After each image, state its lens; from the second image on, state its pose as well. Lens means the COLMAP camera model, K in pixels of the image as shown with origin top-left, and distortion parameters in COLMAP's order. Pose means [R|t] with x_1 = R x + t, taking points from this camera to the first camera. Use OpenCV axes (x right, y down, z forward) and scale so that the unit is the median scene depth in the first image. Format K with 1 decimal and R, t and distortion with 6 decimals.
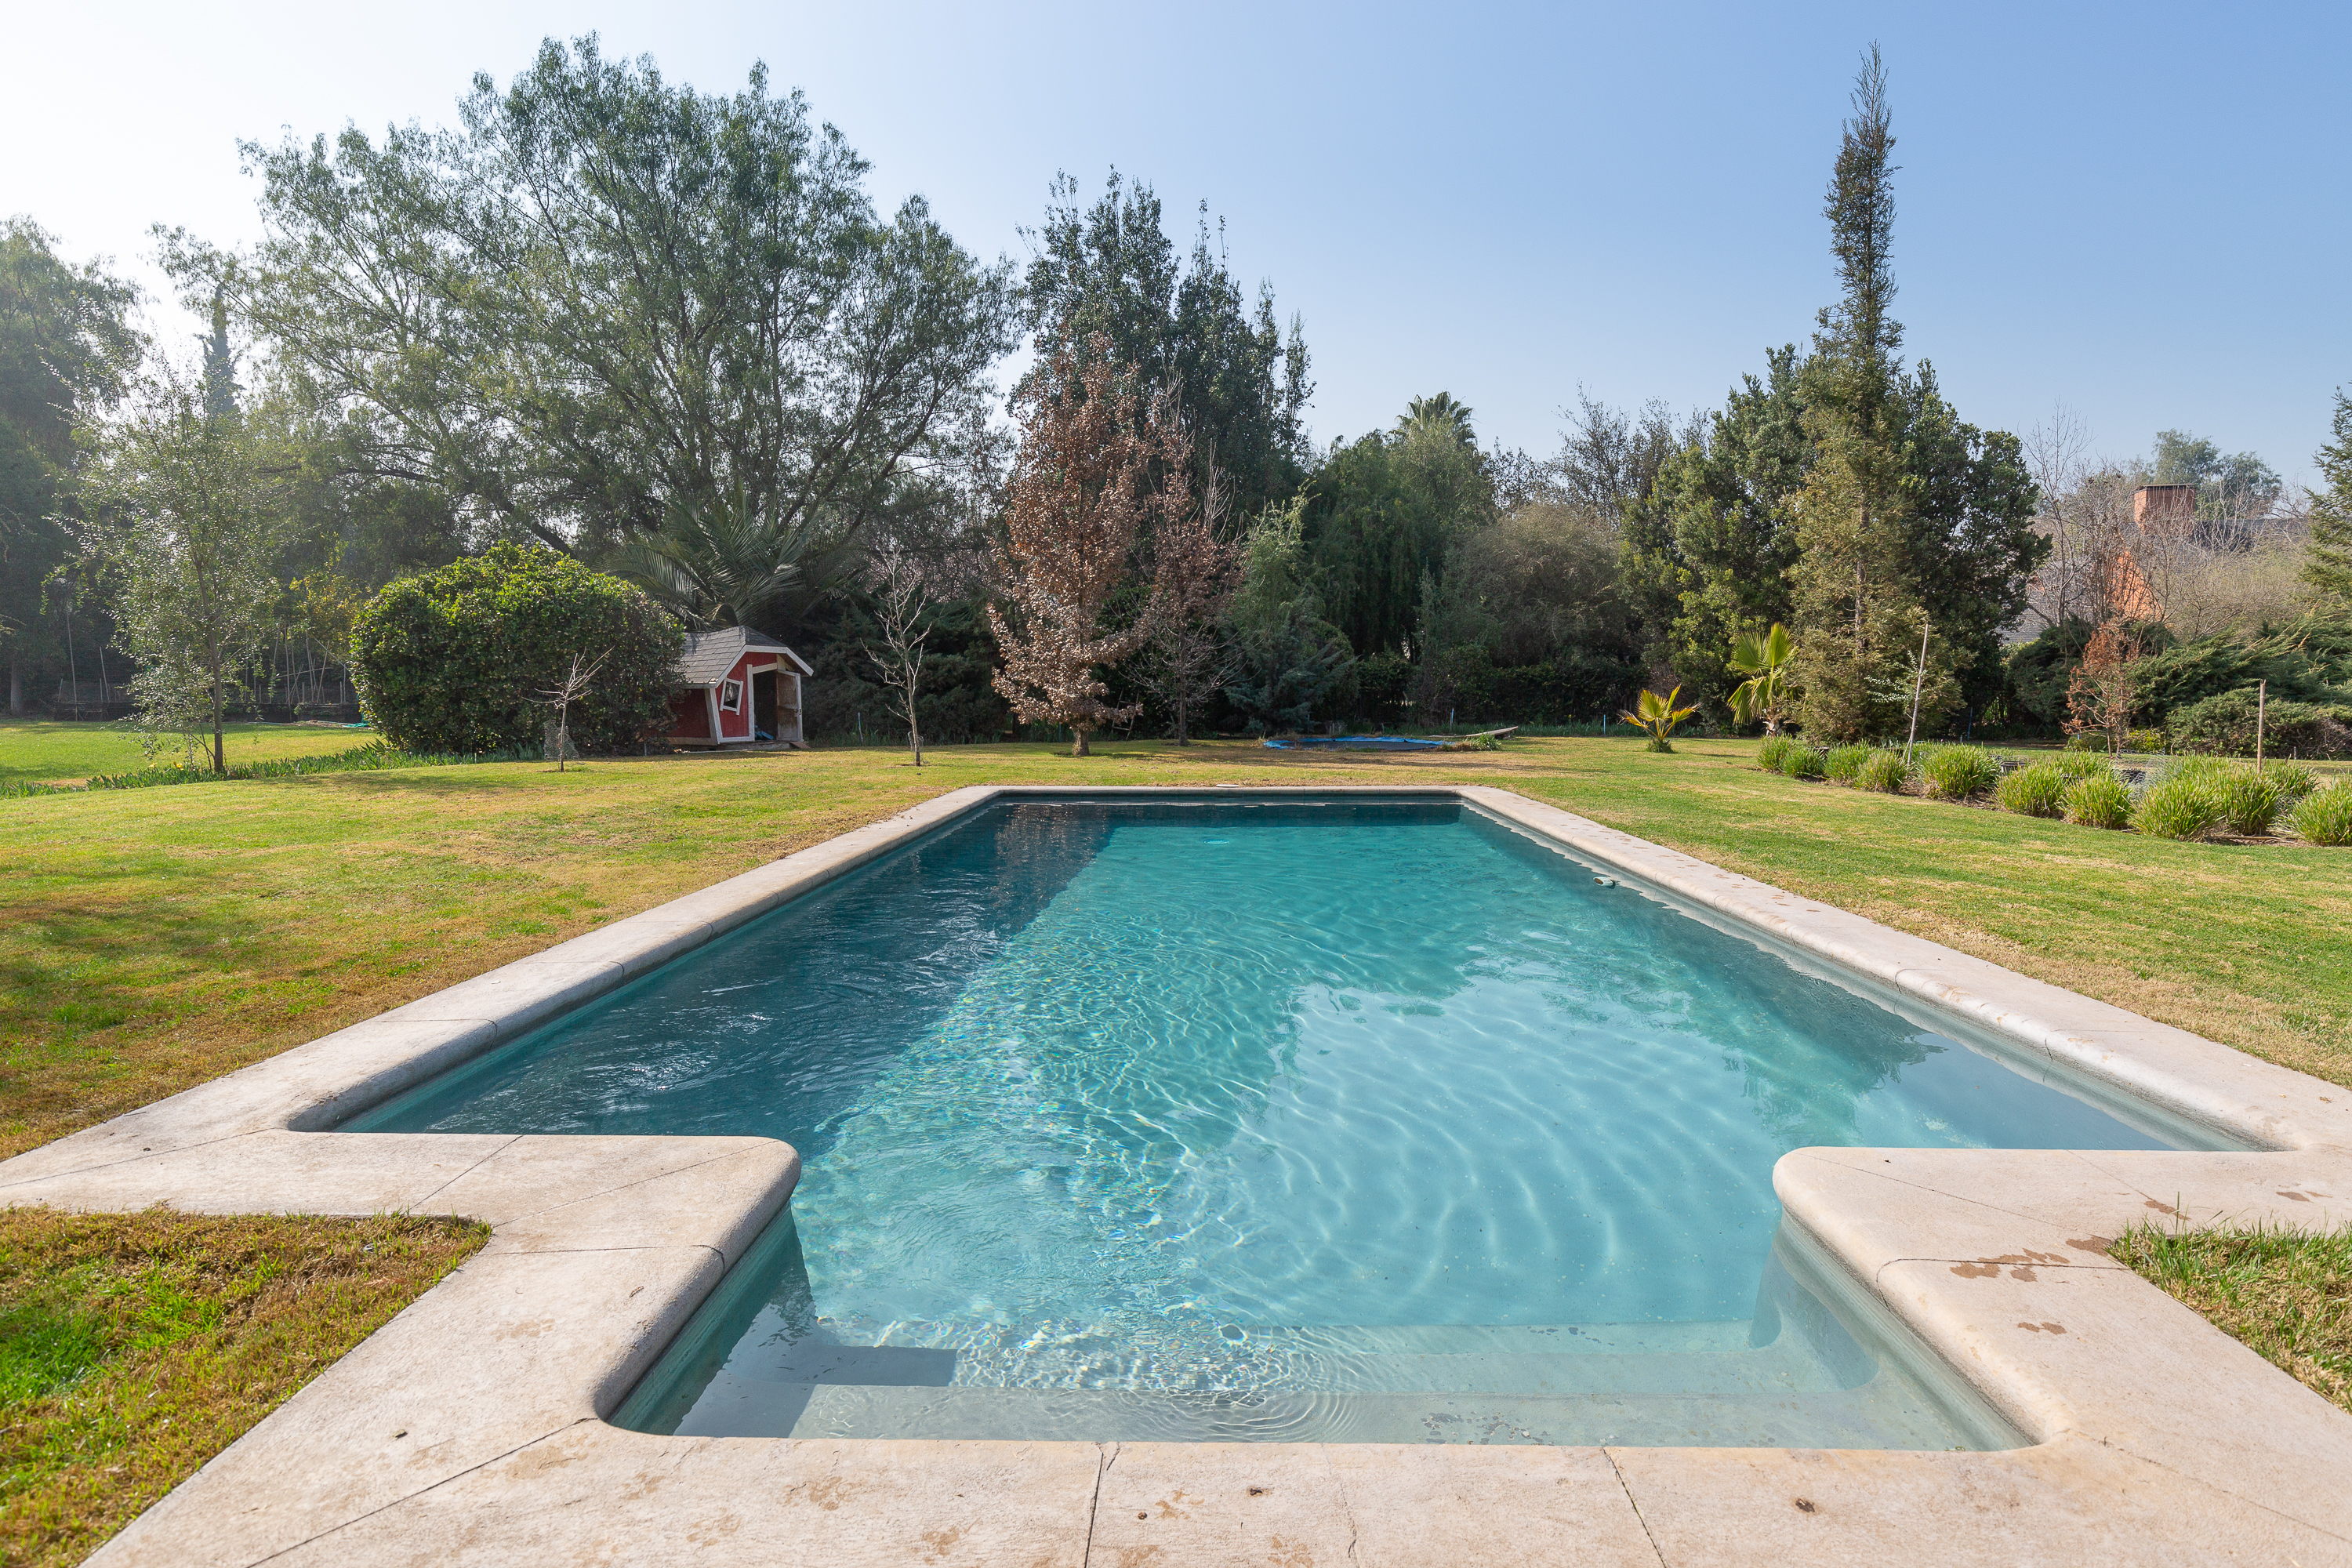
lens RADIAL K [[1196.2, 0, 1176.0], [0, 1196.2, 784.0], [0, 0, 1]] dist [0.002485, 0.000394]
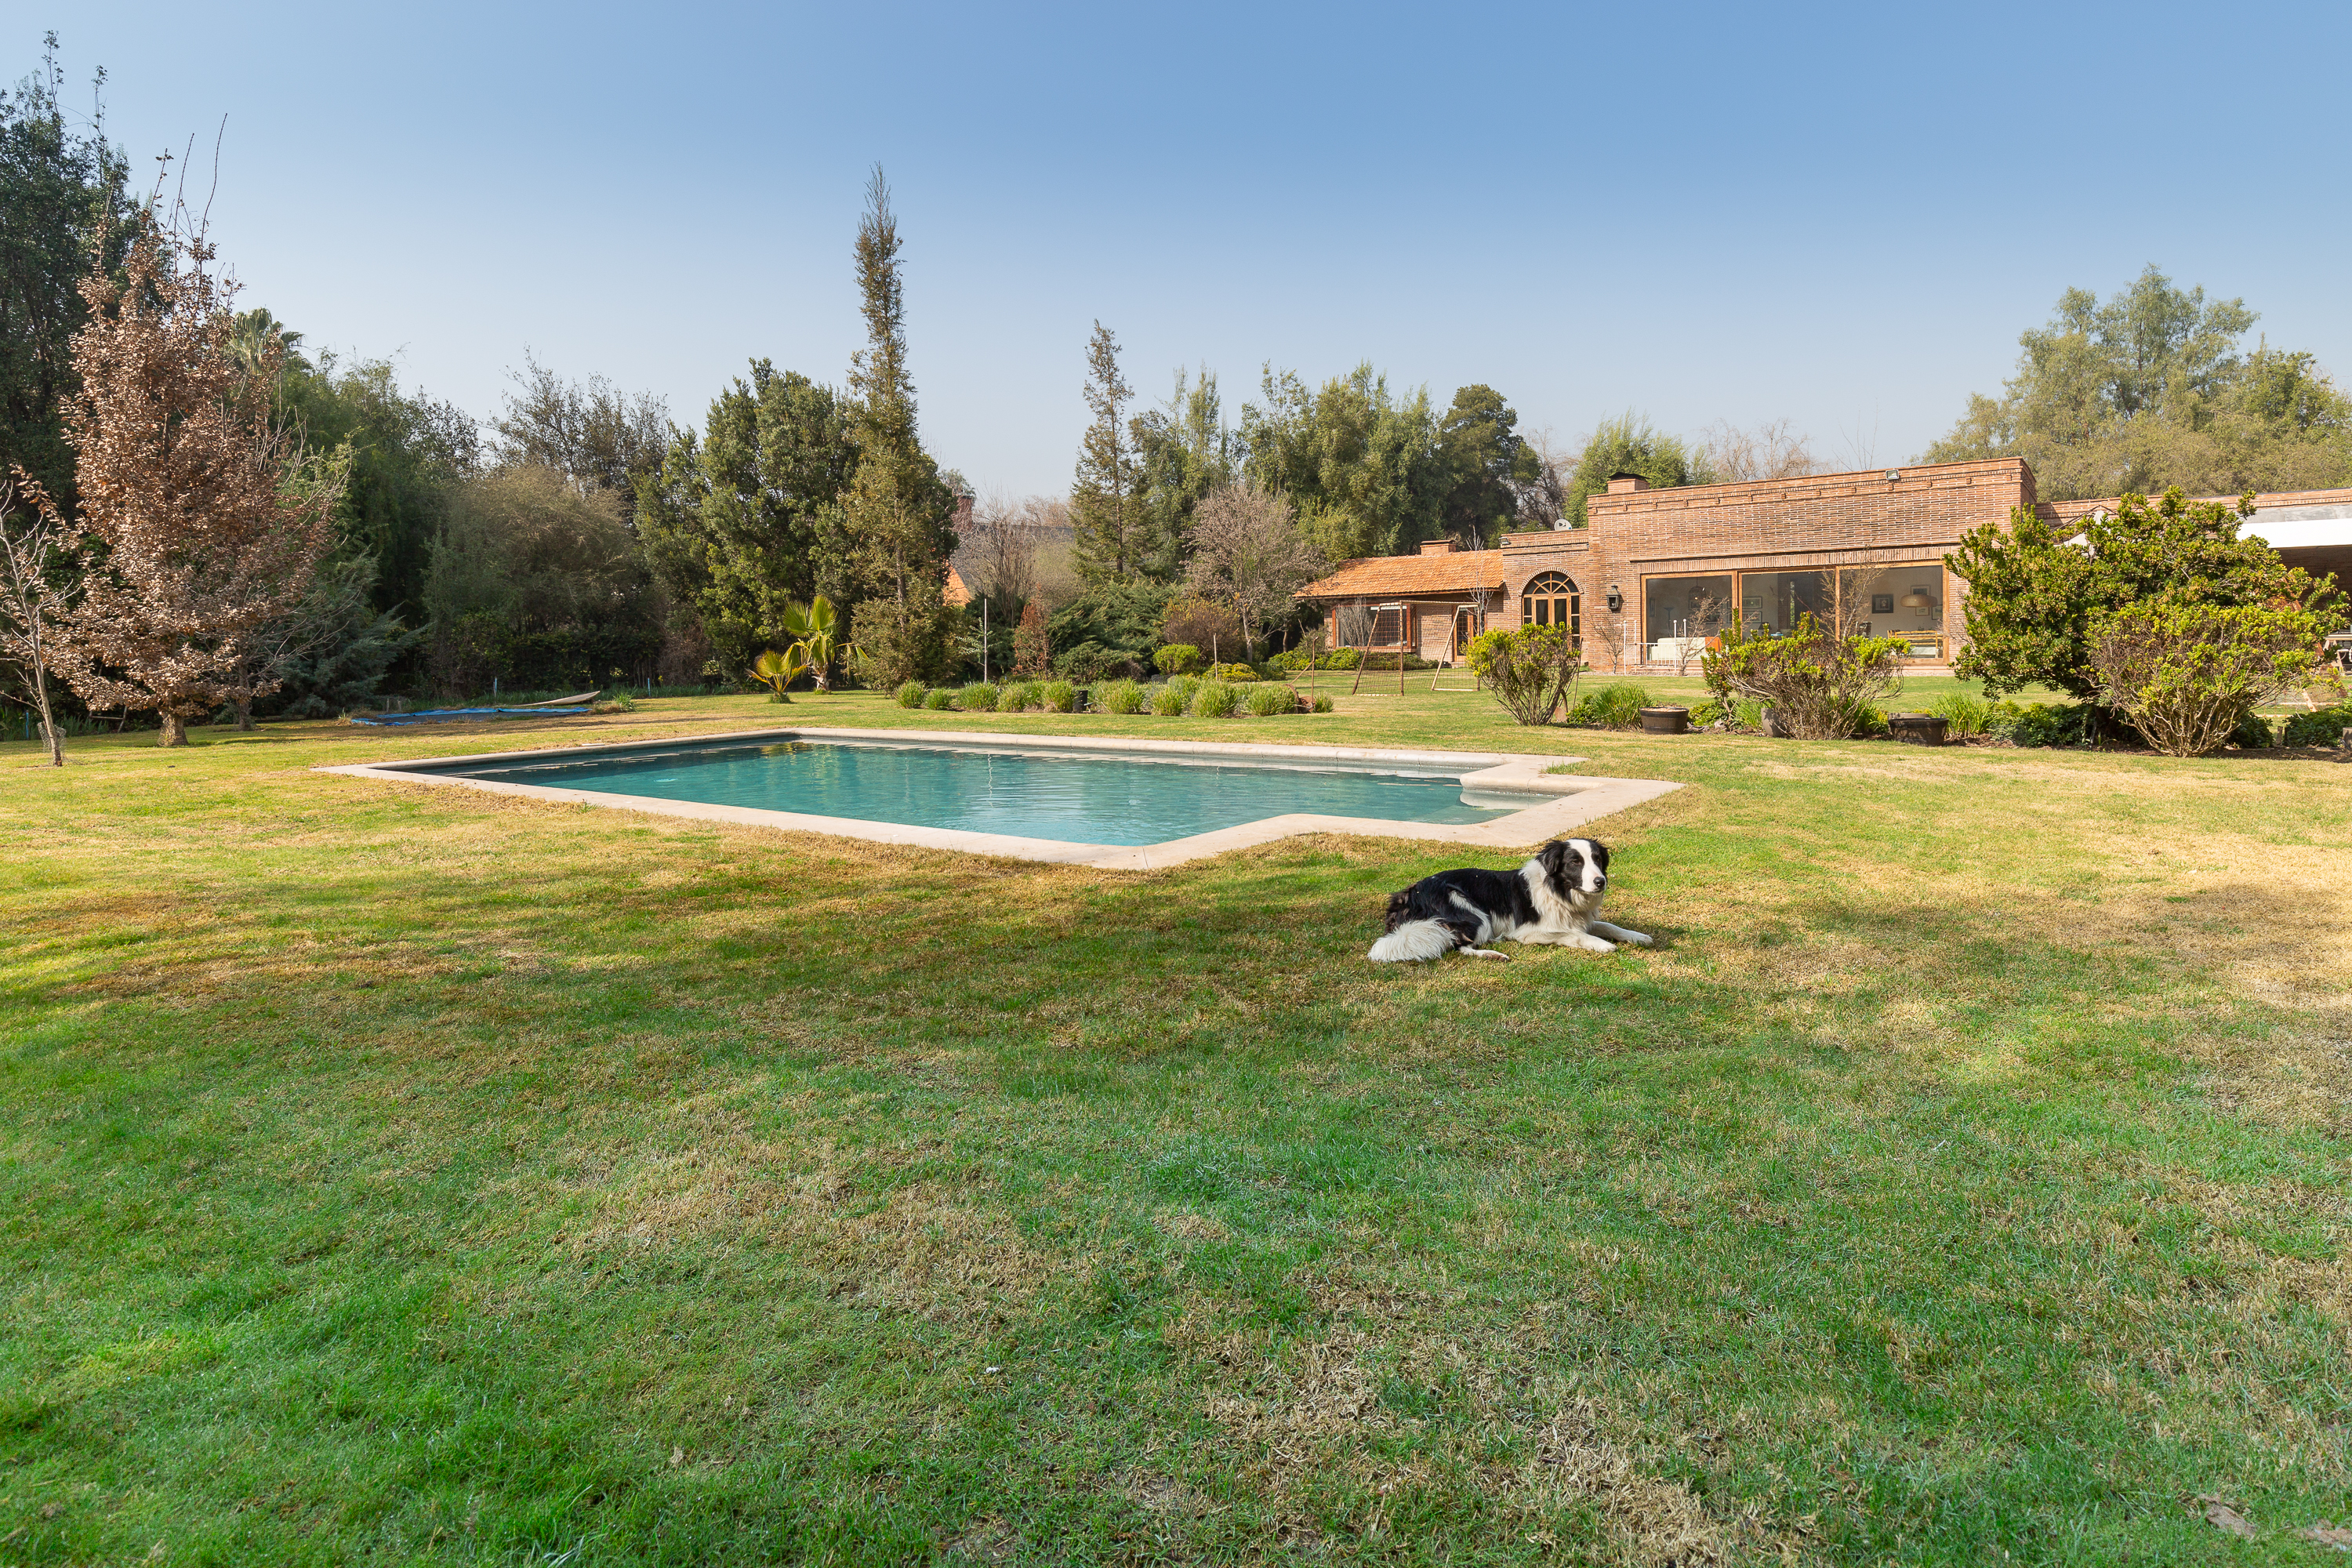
lens RADIAL K [[1255.7, 0, 1180.5], [0, 1255.7, 743.8], [0, 0, 1]] dist [-0.003563, -0.000111]
pose [[0.586253, -0.081299, 0.806038, -0.289197], [0.089164, 0.995382, 0.035545, 0.003986], [-0.805206, 0.051031, 0.590795, -0.042589]]
